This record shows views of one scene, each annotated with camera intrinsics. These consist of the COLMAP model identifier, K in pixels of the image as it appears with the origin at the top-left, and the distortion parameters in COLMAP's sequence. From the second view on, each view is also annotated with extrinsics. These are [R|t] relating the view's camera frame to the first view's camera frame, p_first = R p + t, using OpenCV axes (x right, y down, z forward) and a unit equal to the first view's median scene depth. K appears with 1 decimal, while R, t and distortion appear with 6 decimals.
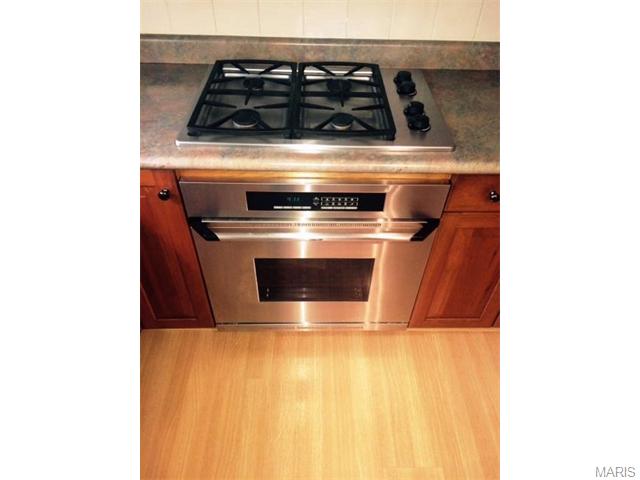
lens RADIAL K [[415.7, 0, 323.6], [0, 415.7, 240.2], [0, 0, 1]] dist [0.025771, 0.001114]
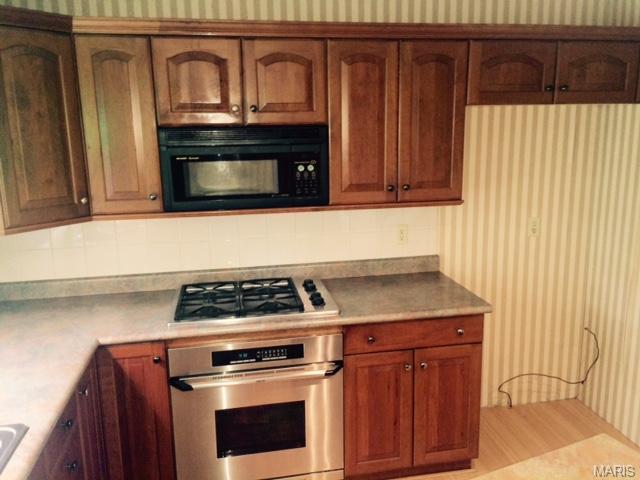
lens RADIAL K [[551.9, 0, 326.0], [0, 551.9, 242.4], [0, 0, 1]] dist [0.044308, -0.036706]
pose [[0.984581, -0.078762, 0.156197, -0.050633], [0.149201, 0.844240, -0.514780, 0.547795], [-0.091323, 0.530147, 0.842974, -0.808325]]
